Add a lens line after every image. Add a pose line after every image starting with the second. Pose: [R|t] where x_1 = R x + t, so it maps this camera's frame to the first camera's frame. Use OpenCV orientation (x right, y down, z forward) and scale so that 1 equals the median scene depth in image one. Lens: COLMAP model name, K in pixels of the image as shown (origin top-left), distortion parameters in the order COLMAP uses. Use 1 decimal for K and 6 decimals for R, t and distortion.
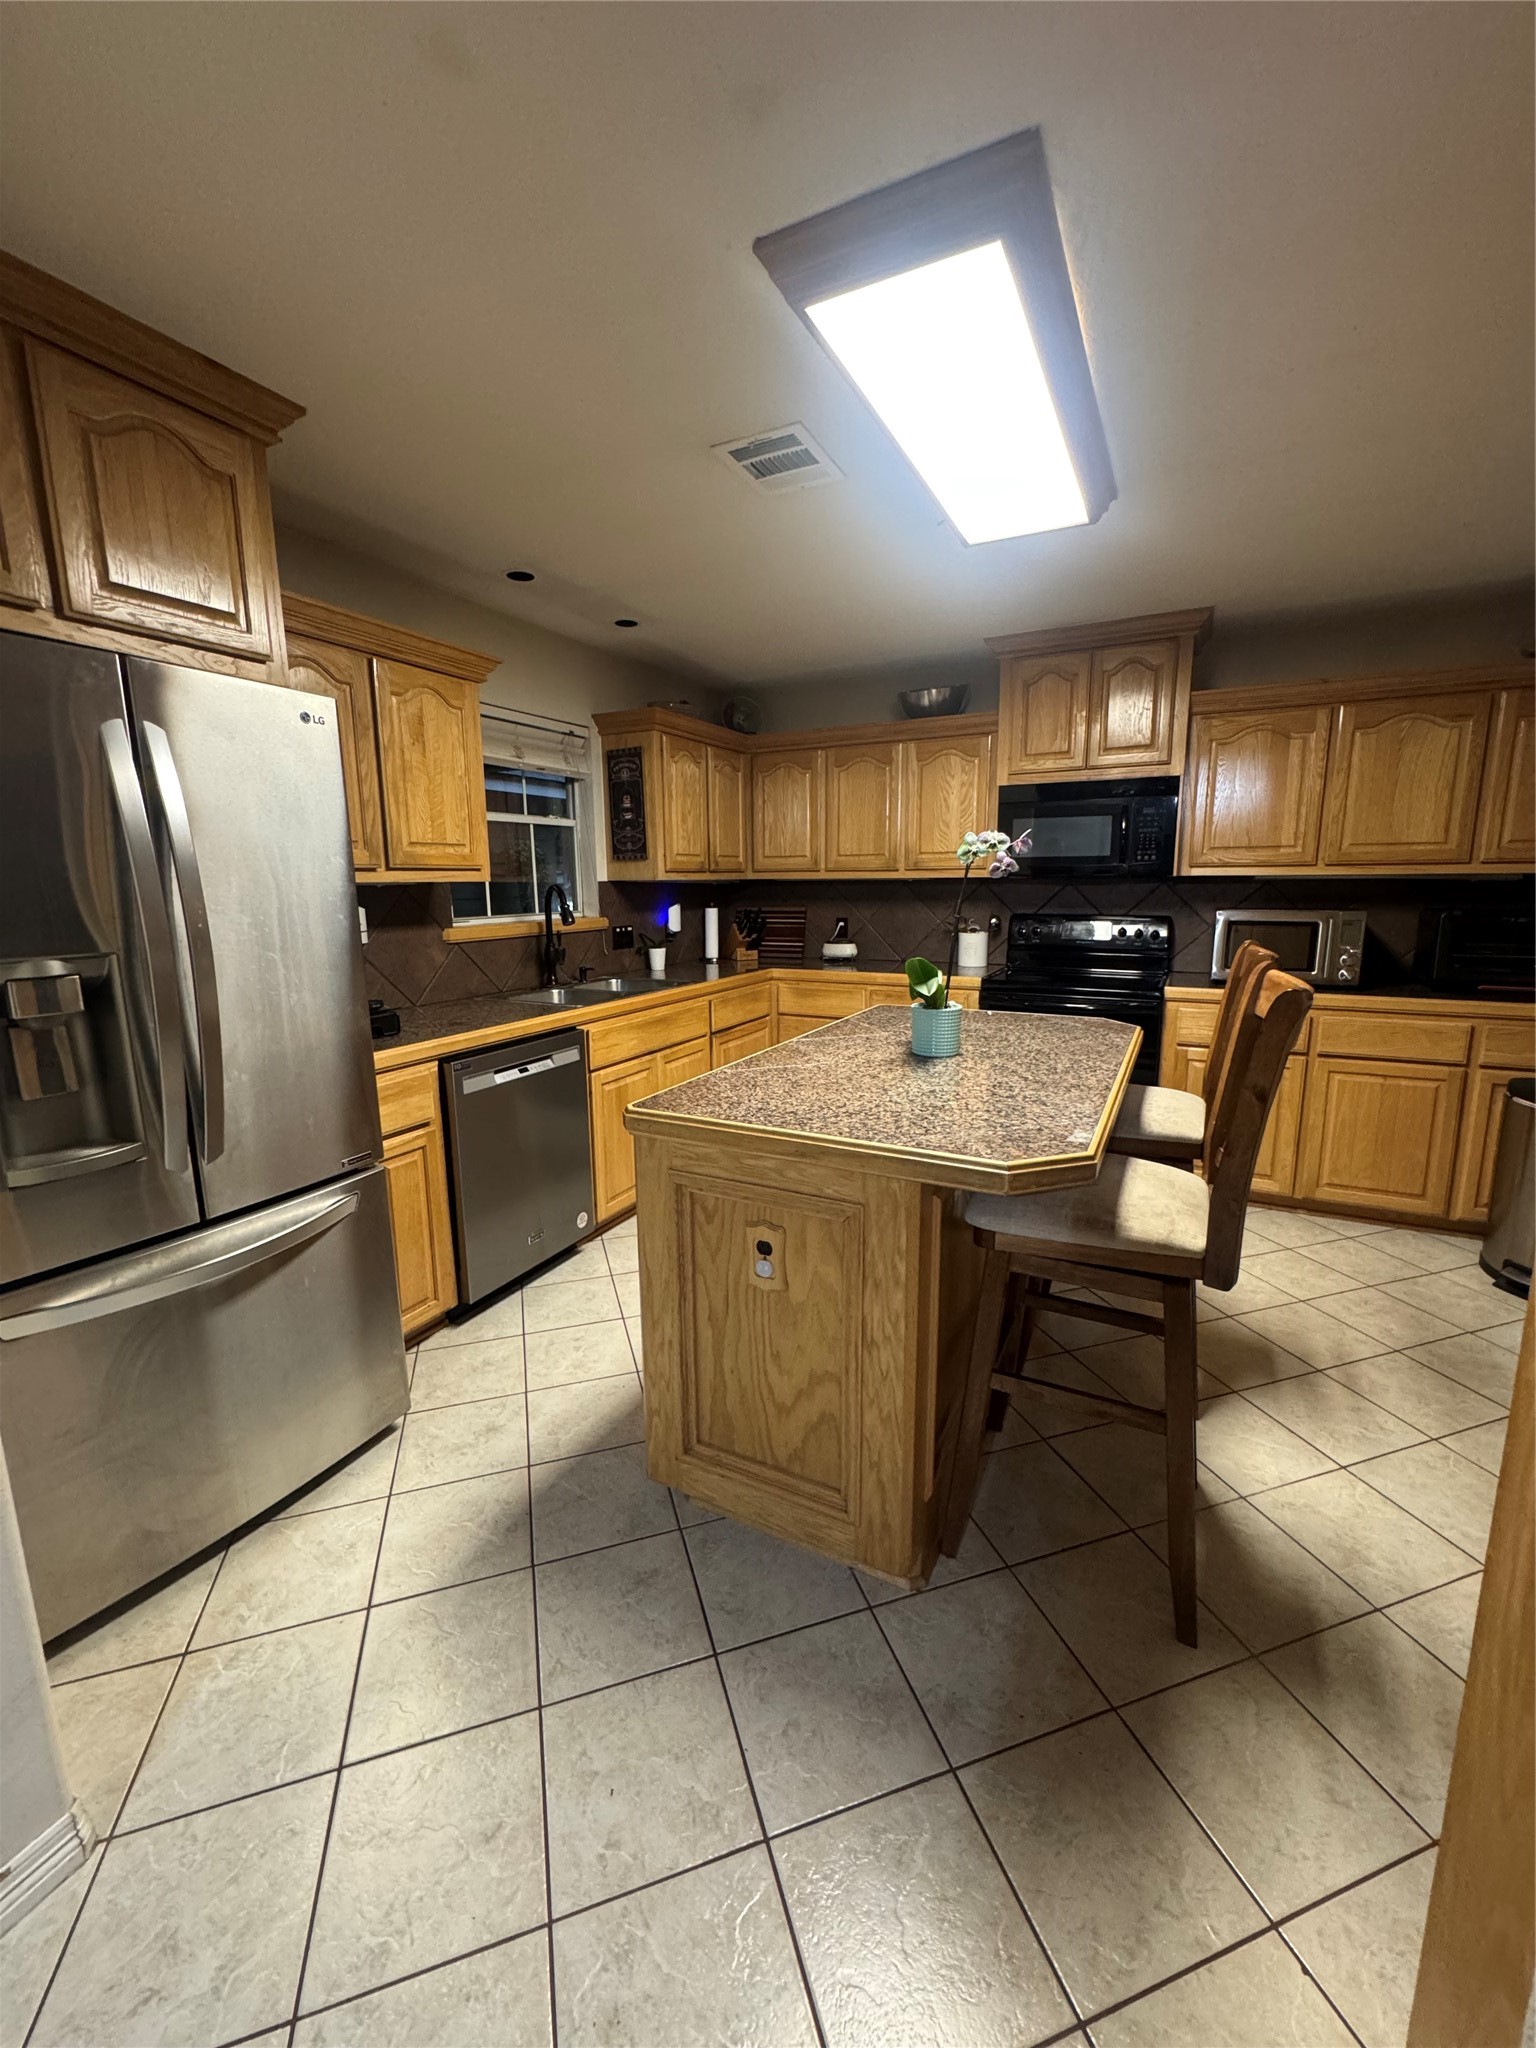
lens RADIAL K [[821.7, 0, 769.9], [0, 821.7, 1021.1], [0, 0, 1]] dist [-0.003759, 0.000723]
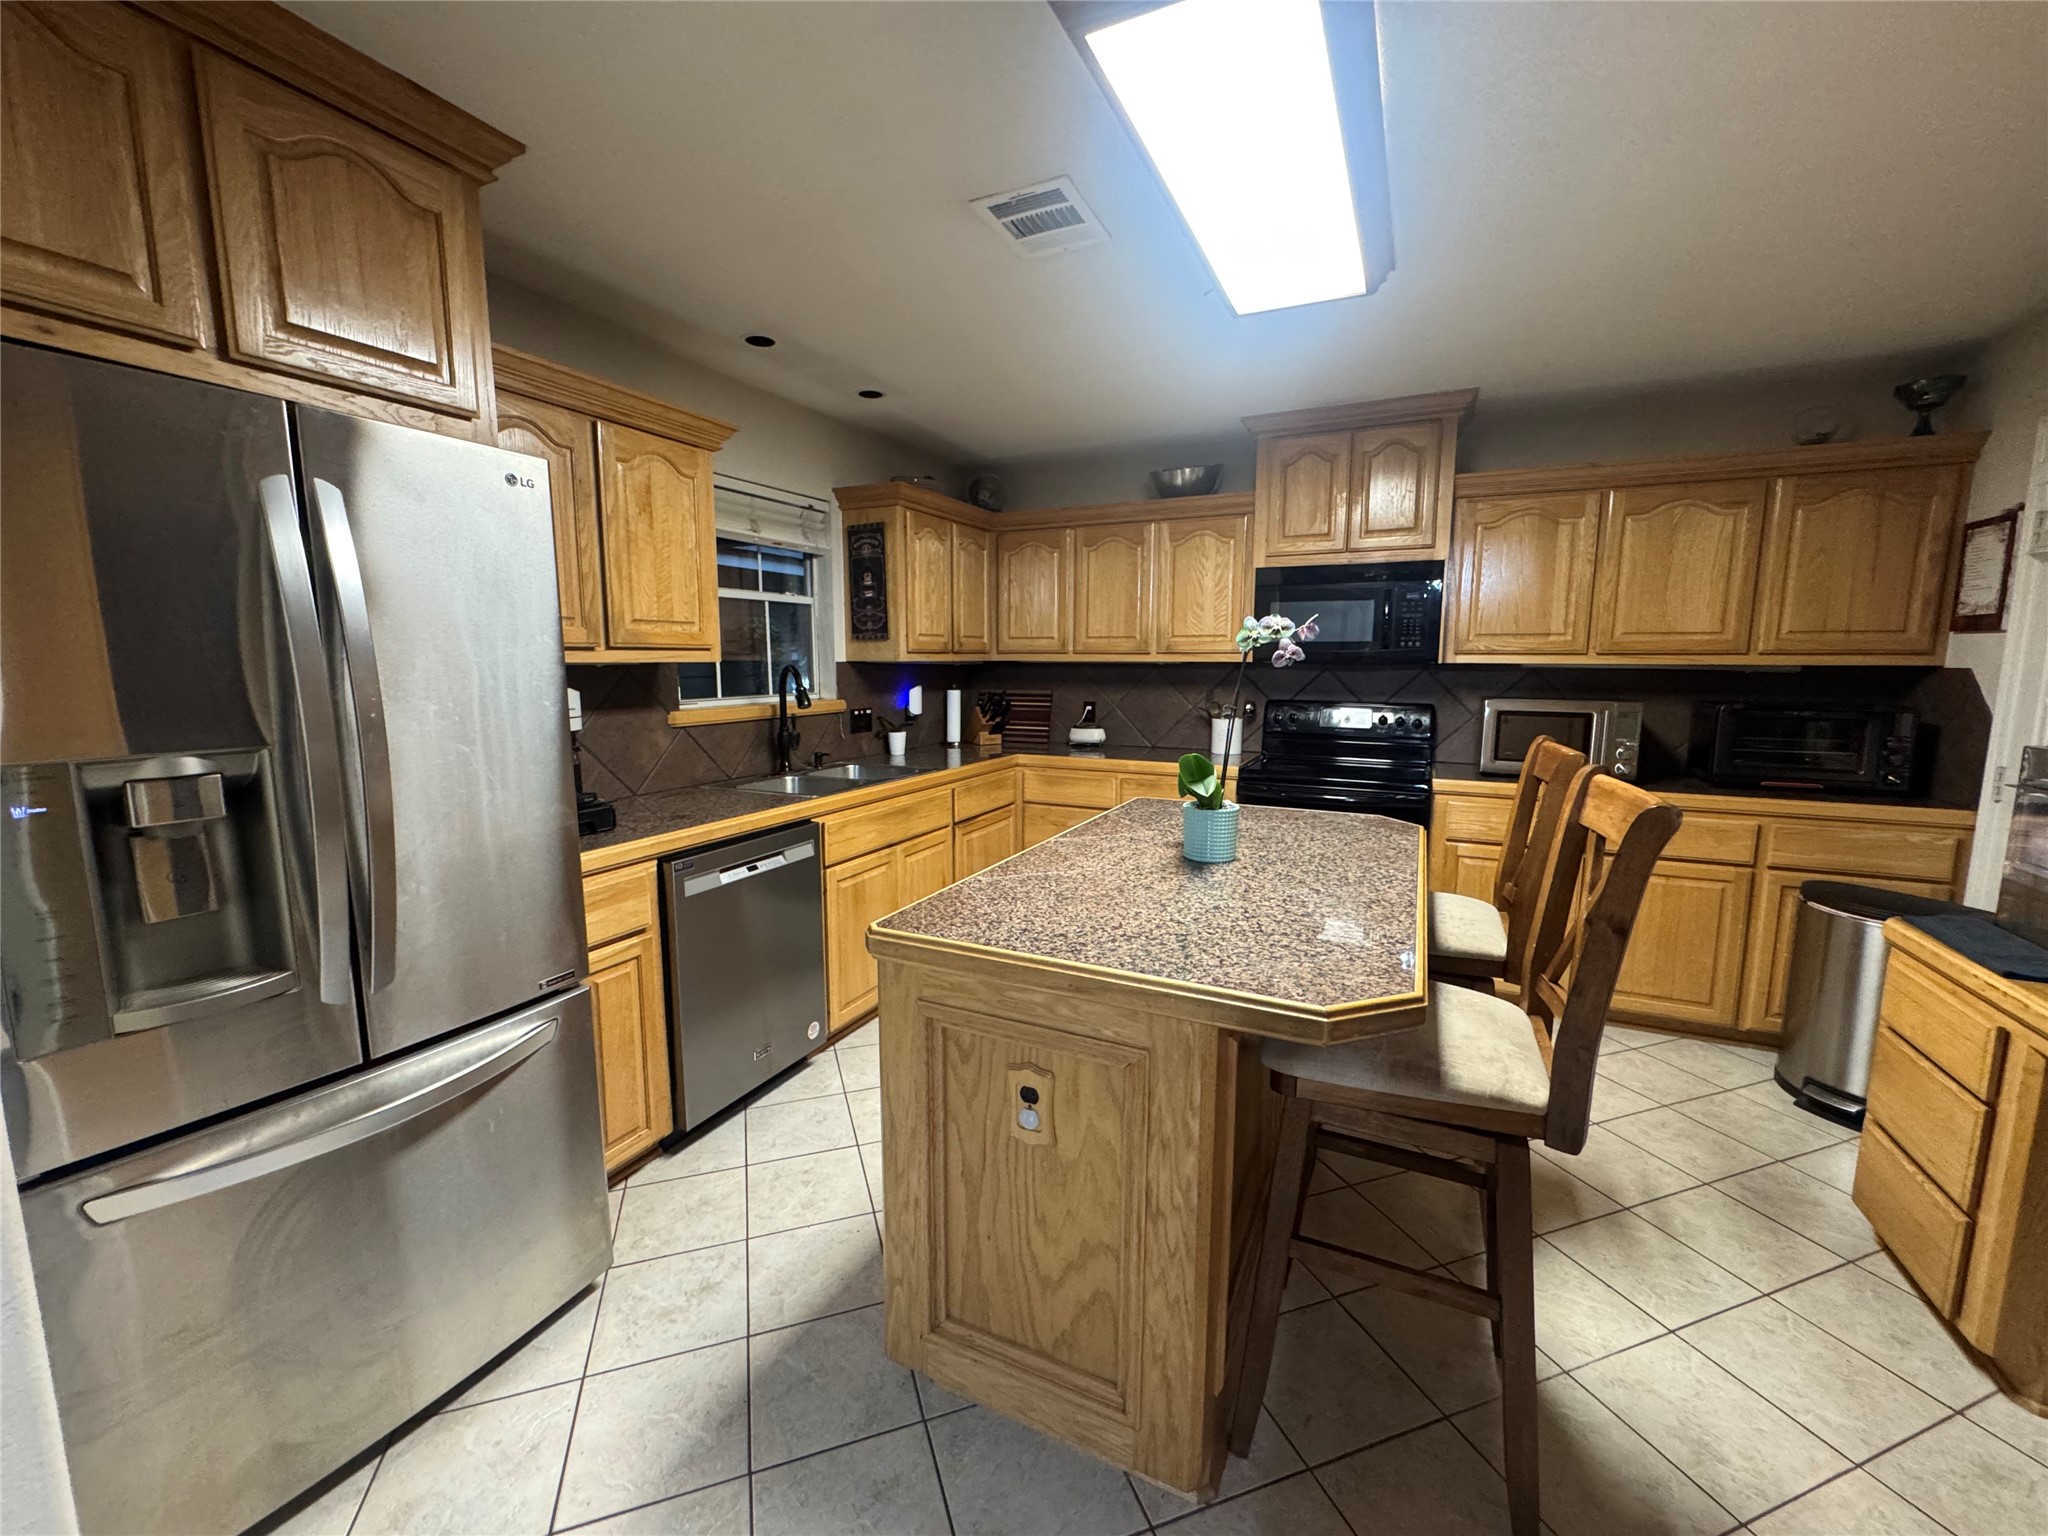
lens RADIAL K [[821.7, 0, 1022.3], [0, 821.7, 764.5], [0, 0, 1]] dist [-0.003759, 0.000723]
pose [[0.999706, 0.008313, 0.022771, -0.018339], [-0.007358, 0.999101, -0.041739, -0.016697], [-0.023097, 0.041559, 0.998869, 0.064453]]
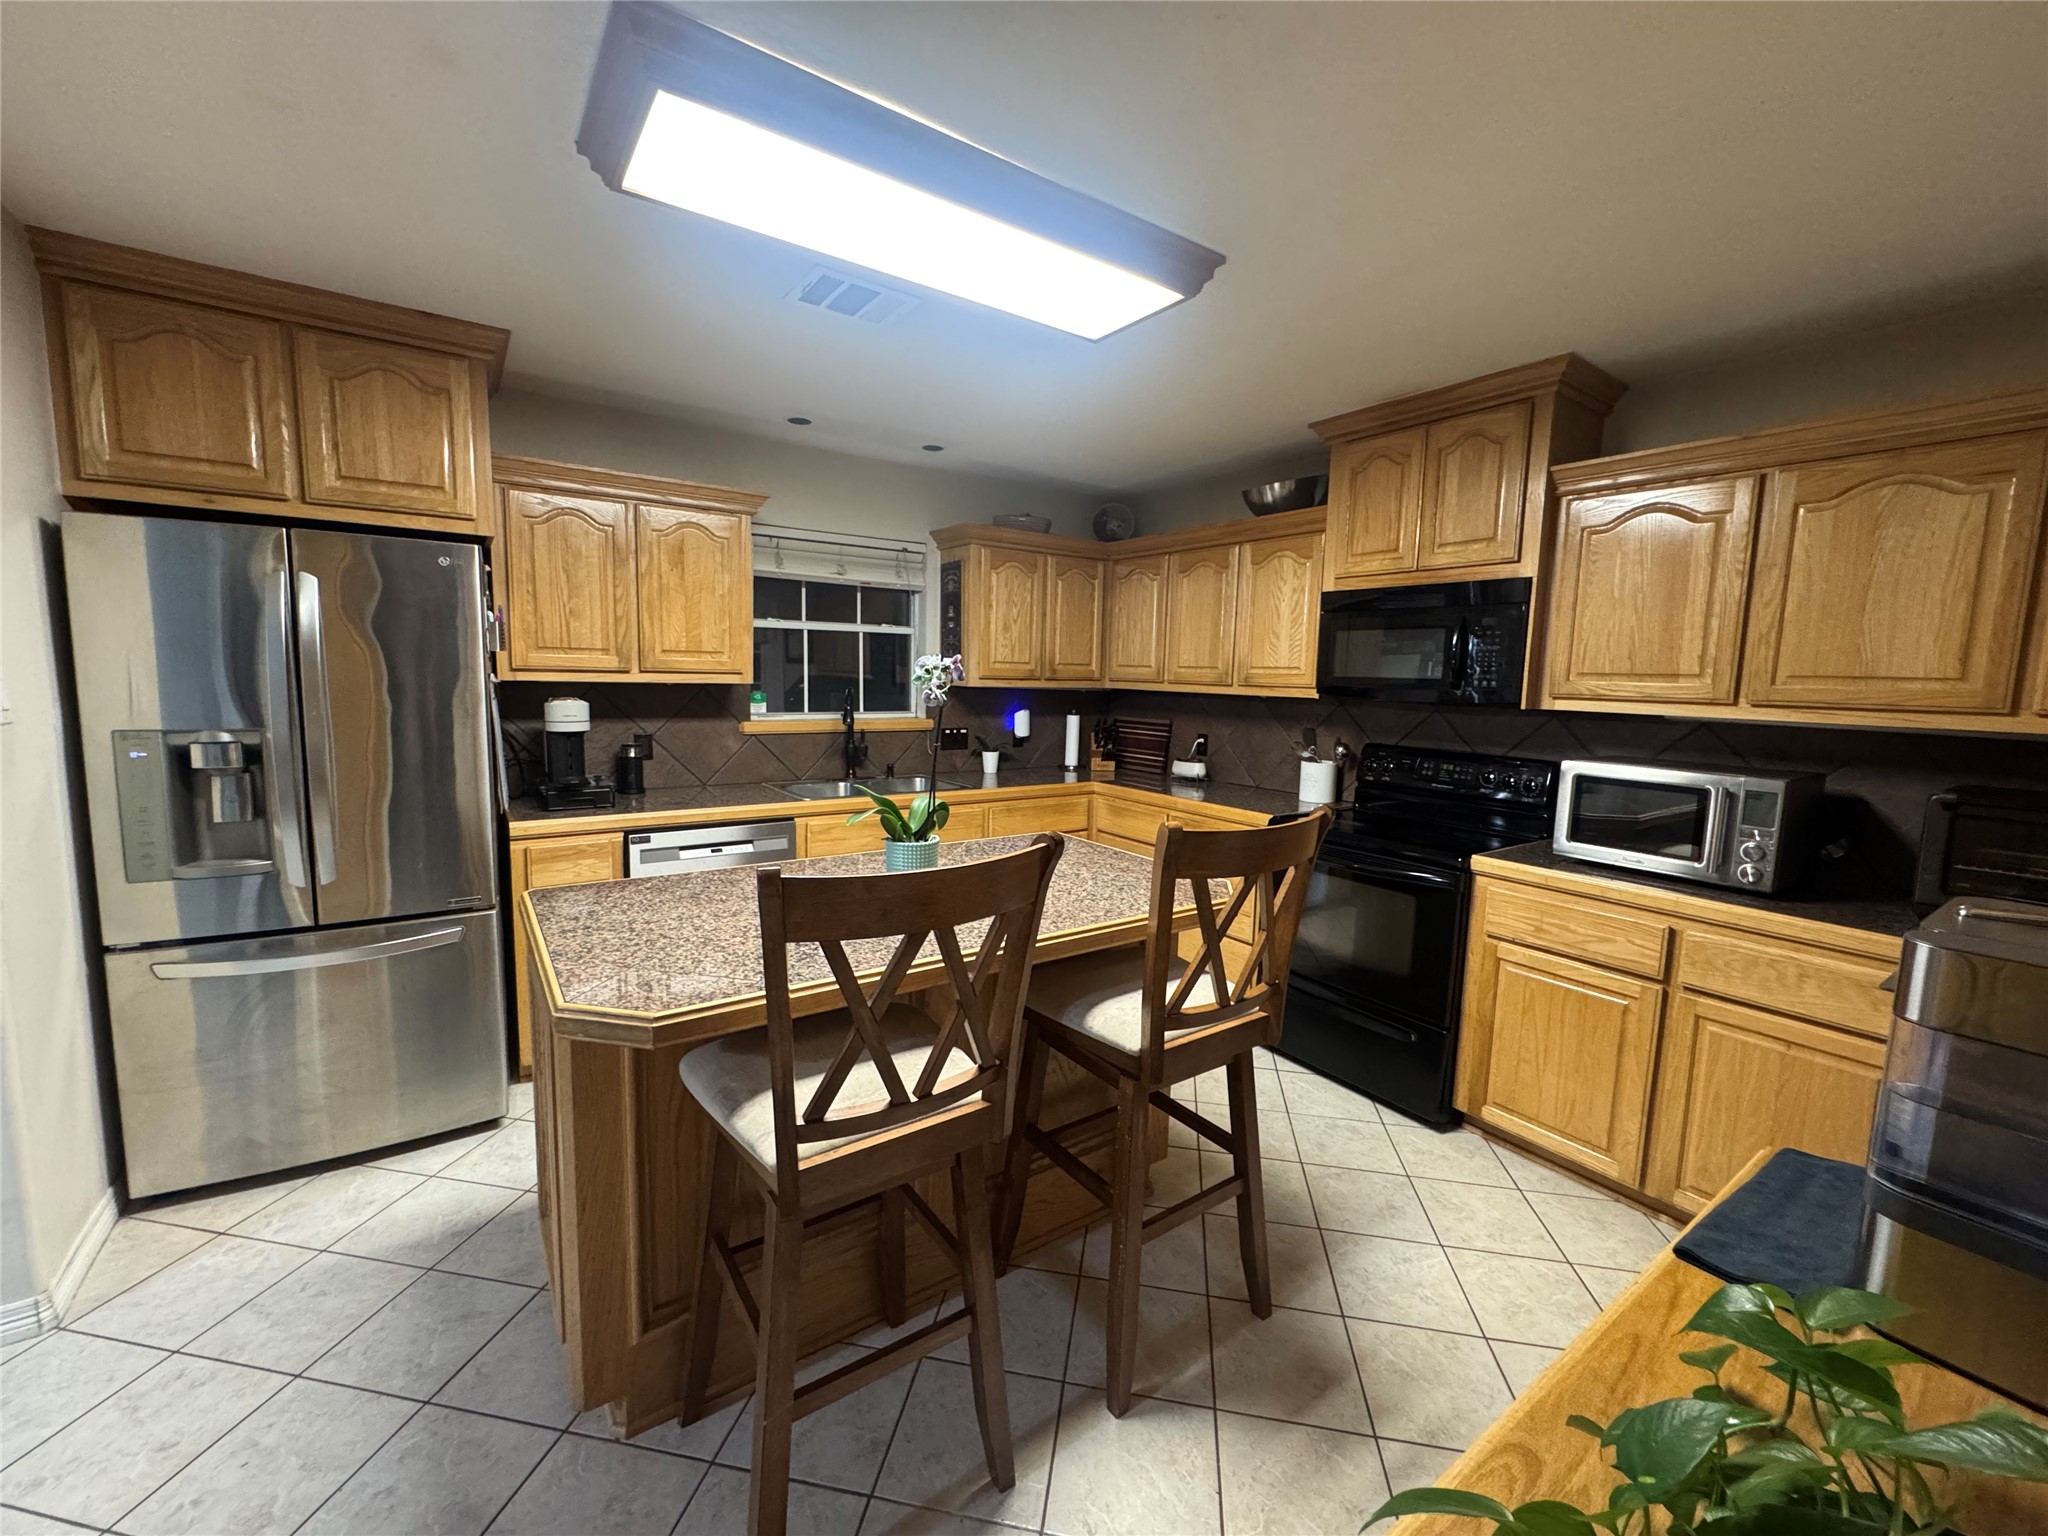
lens RADIAL K [[821.7, 0, 1022.7], [0, 821.7, 764.2], [0, 0, 1]] dist [-0.003759, 0.000723]
pose [[0.882905, 0.083791, -0.462016, 0.498750], [-0.112353, 0.993066, -0.034603, -0.056875], [0.455913, 0.082460, 0.886196, 0.153422]]
